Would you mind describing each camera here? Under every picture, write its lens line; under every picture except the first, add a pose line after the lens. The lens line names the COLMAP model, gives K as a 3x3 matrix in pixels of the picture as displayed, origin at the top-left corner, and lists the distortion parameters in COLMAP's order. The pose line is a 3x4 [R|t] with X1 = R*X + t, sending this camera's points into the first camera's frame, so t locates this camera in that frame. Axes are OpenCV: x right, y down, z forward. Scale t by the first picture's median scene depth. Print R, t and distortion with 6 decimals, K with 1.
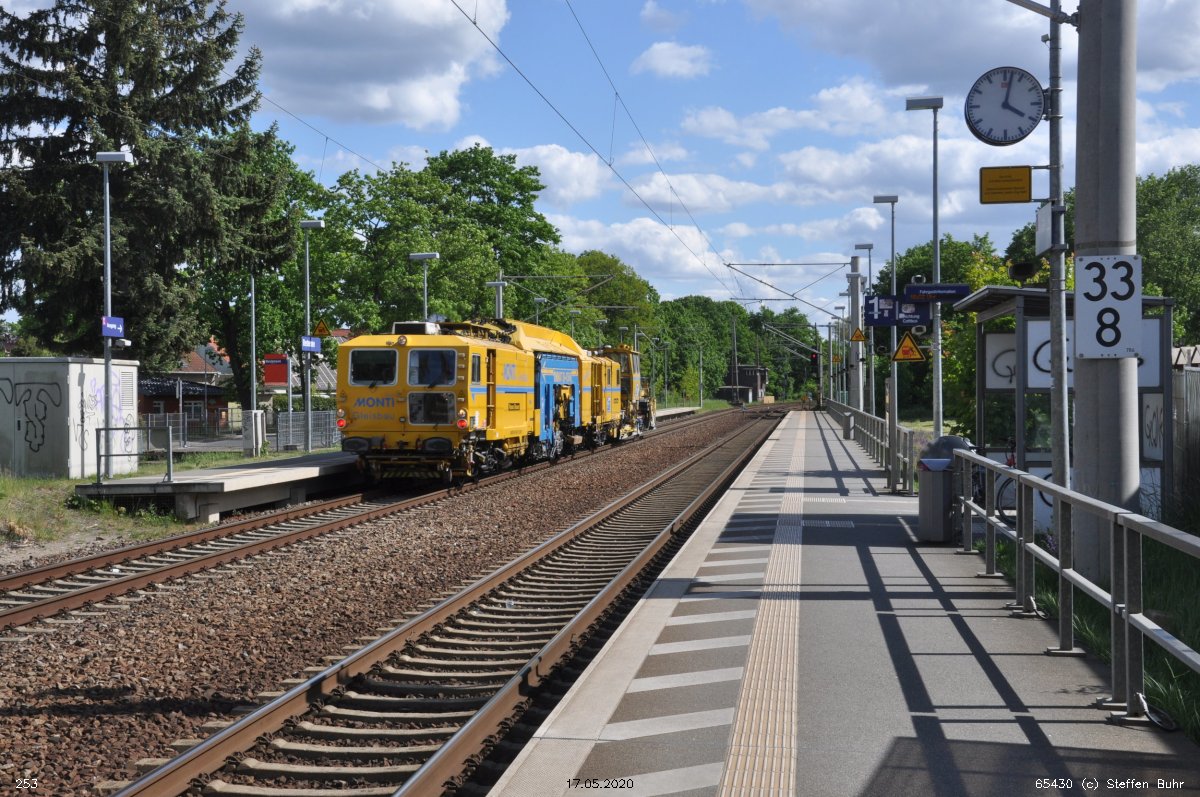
lens RADIAL K [[1848.0, 0, 600.0], [0, 1848.0, 398.5], [0, 0, 1]] dist [0.008021, 0.001892]
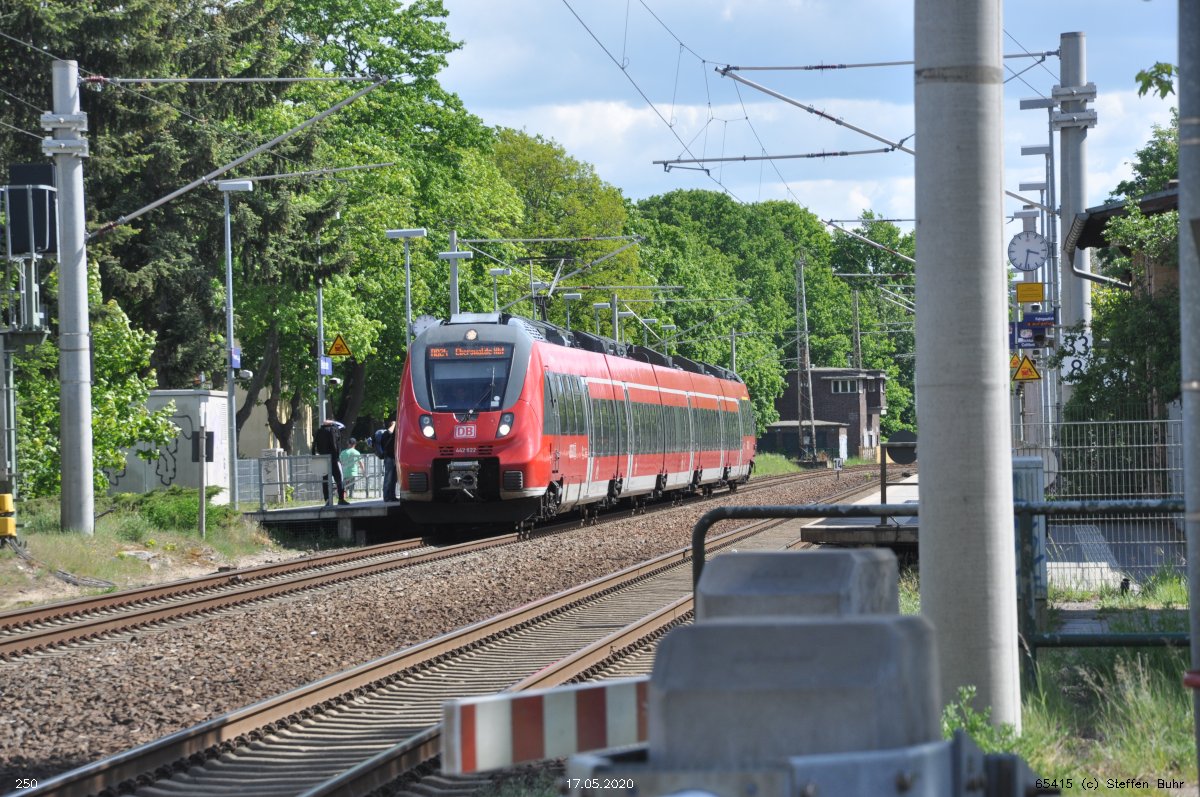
lens RADIAL K [[5449.9, 0, 600.0], [0, 5449.9, 398.5], [0, 0, 1]] dist [1.509876, 2.972441]
pose [[0.999068, -0.017761, 0.039347, -0.035503], [0.018251, 0.999760, -0.012116, 0.004172], [-0.039122, 0.012823, 0.999152, -0.370091]]
